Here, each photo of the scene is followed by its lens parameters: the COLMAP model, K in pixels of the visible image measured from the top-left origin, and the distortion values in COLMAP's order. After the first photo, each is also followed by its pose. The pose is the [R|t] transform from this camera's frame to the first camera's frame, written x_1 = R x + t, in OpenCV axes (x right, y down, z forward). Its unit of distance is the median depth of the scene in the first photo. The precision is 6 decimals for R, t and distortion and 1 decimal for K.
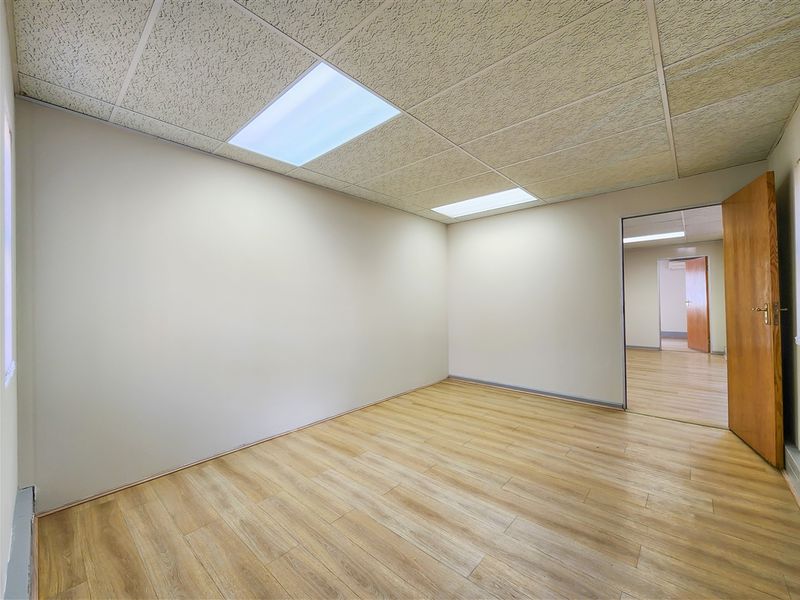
lens RADIAL K [[324.8, 0, 400.2], [0, 324.8, 297.5], [0, 0, 1]] dist [-0.005028, -0.000236]
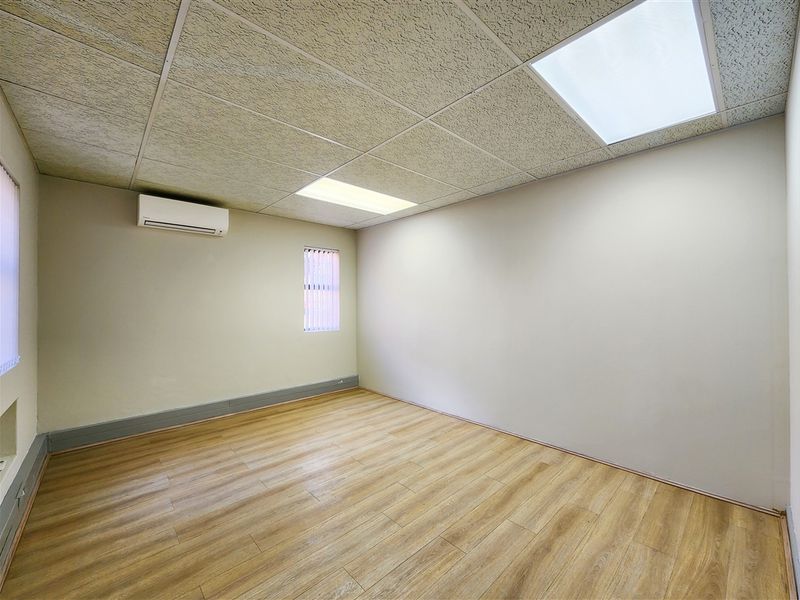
lens RADIAL K [[324.8, 0, 400.2], [0, 324.8, 297.5], [0, 0, 1]] dist [-0.005028, -0.000236]
pose [[-0.082097, -0.003439, -0.996618, 0.994458], [0.016464, 0.999853, -0.004806, -0.025501], [0.996488, -0.016803, -0.082028, 1.033436]]
